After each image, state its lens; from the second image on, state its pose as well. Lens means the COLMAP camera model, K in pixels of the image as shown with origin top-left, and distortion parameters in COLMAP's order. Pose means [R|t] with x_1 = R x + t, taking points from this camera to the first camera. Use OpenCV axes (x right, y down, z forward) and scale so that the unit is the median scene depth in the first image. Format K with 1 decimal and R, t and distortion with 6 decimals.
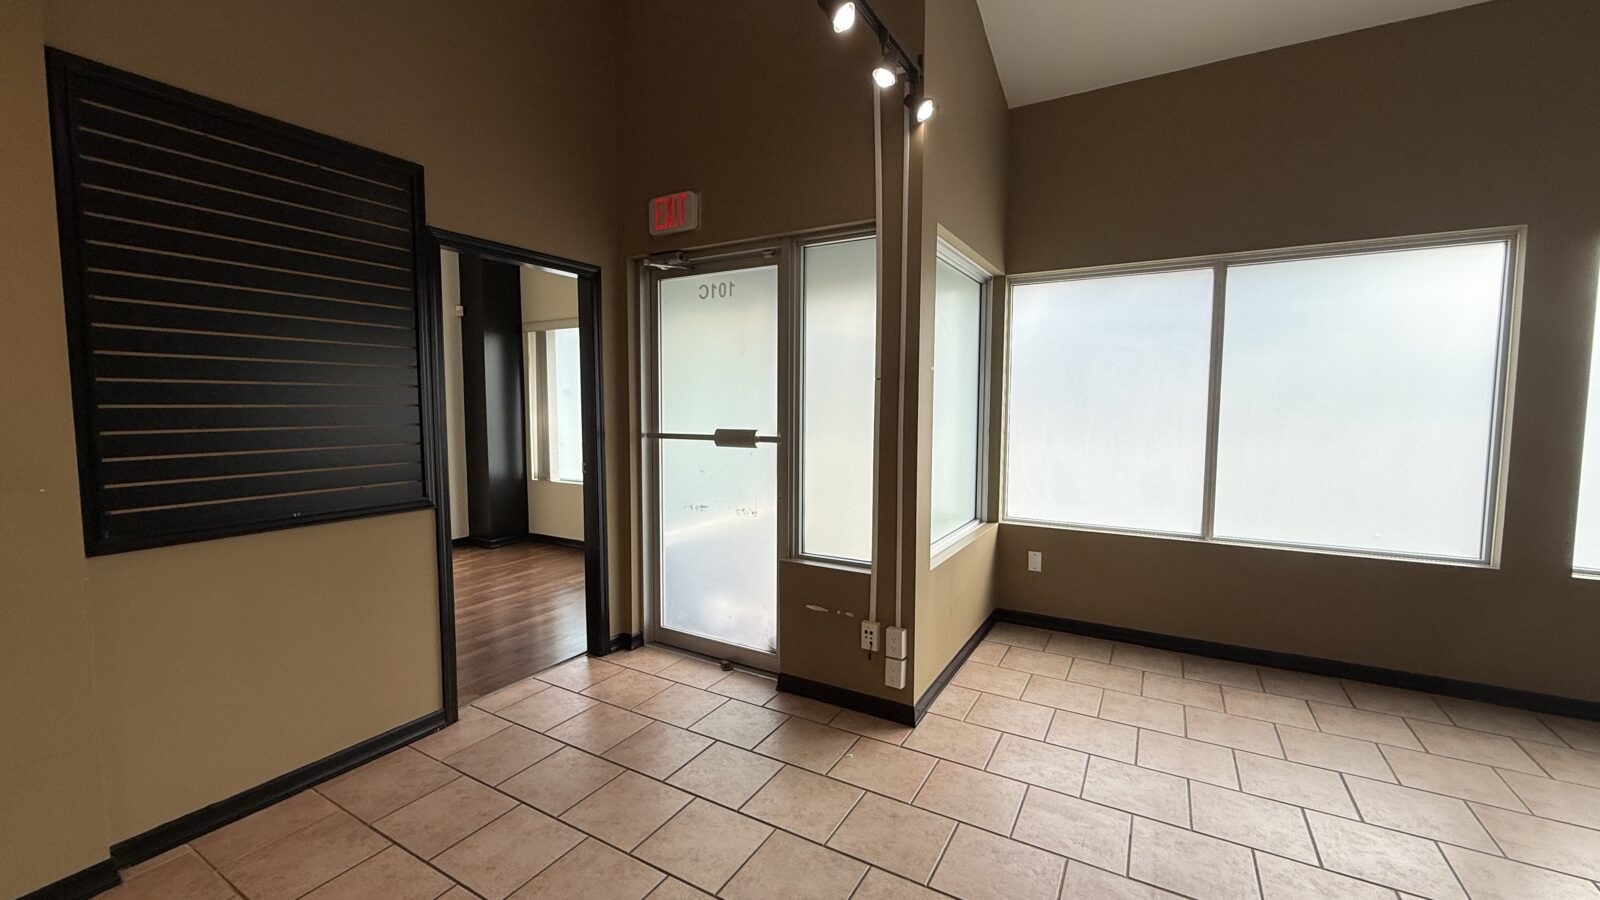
lens RADIAL K [[634.5, 0, 786.3], [0, 634.5, 454.1], [0, 0, 1]] dist [-0.001995, 0.000163]
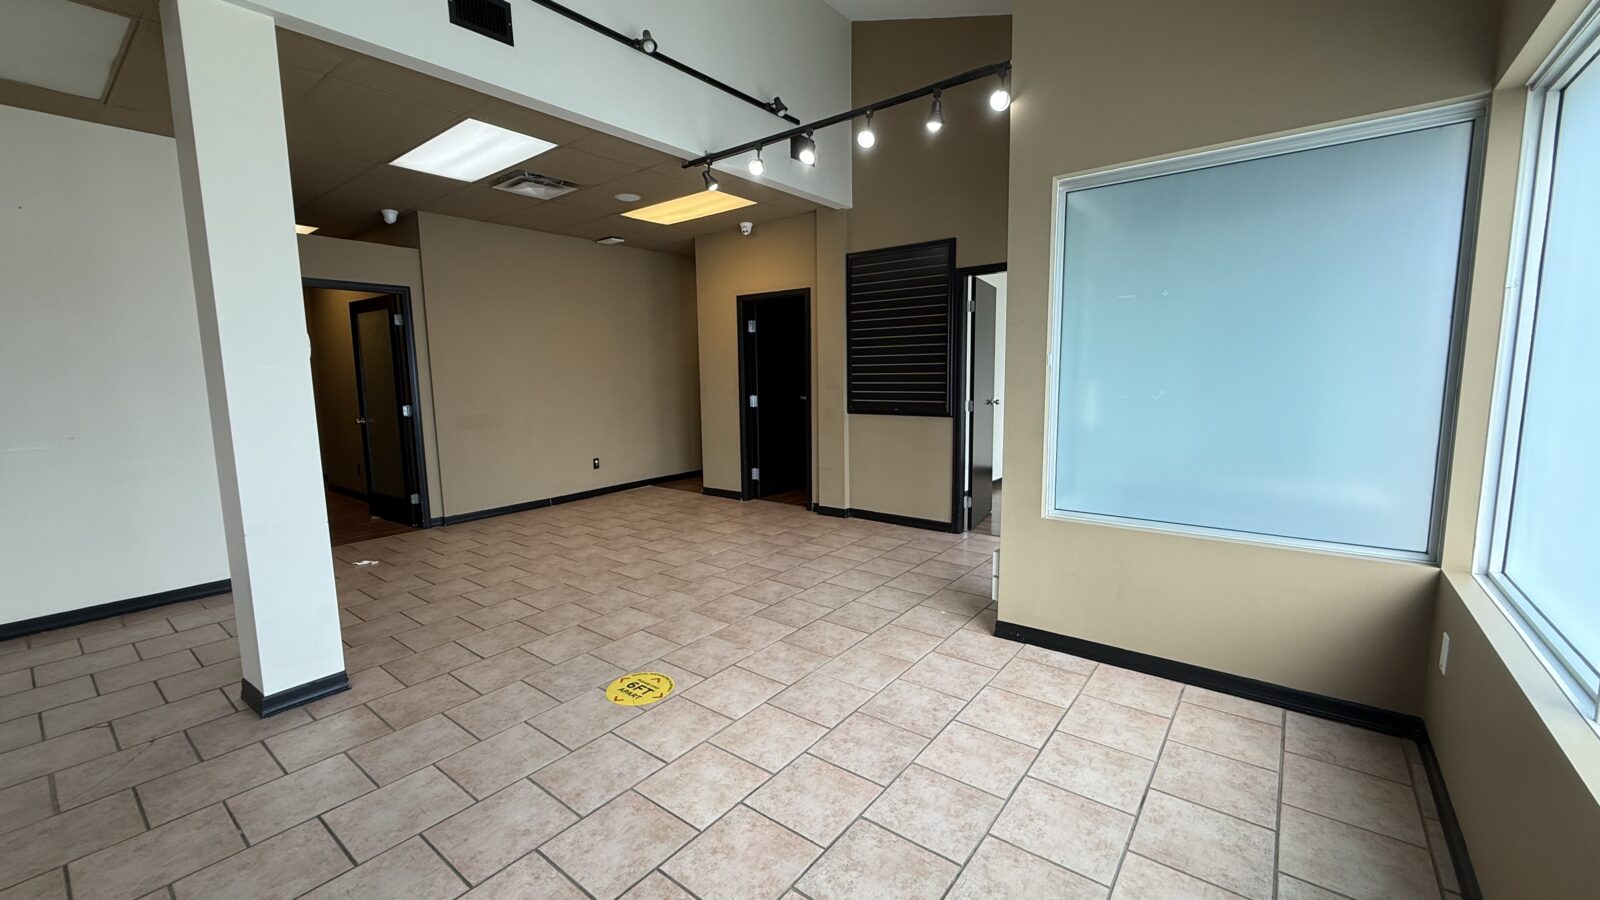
lens RADIAL K [[634.5, 0, 794.5], [0, 634.5, 452.0], [0, 0, 1]] dist [-0.001995, 0.000163]
pose [[-0.139613, 0.130344, -0.981590, 1.306550], [-0.057507, 0.988558, 0.139449, -0.047508], [0.988535, 0.075917, -0.130520, 0.728707]]
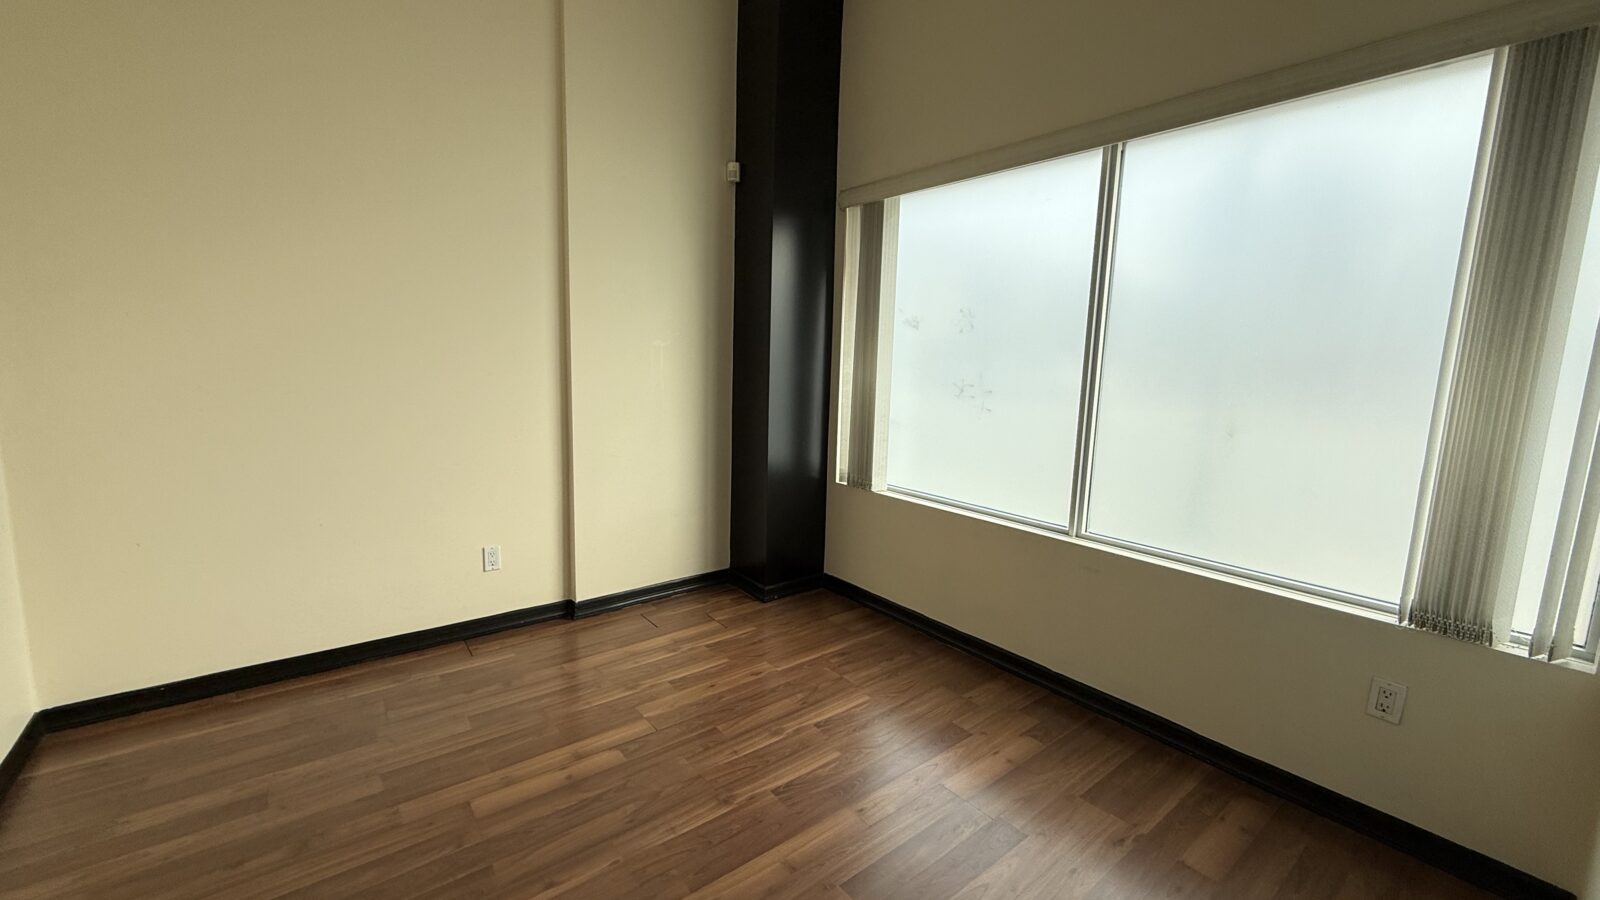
lens RADIAL K [[634.5, 0, 808.6], [0, 634.5, 443.7], [0, 0, 1]] dist [-0.001995, 0.000163]
pose [[0.933425, 0.078817, -0.350008, -0.237466], [-0.056878, 0.995742, 0.072541, -0.032358], [0.354235, -0.047804, 0.933934, 0.485699]]
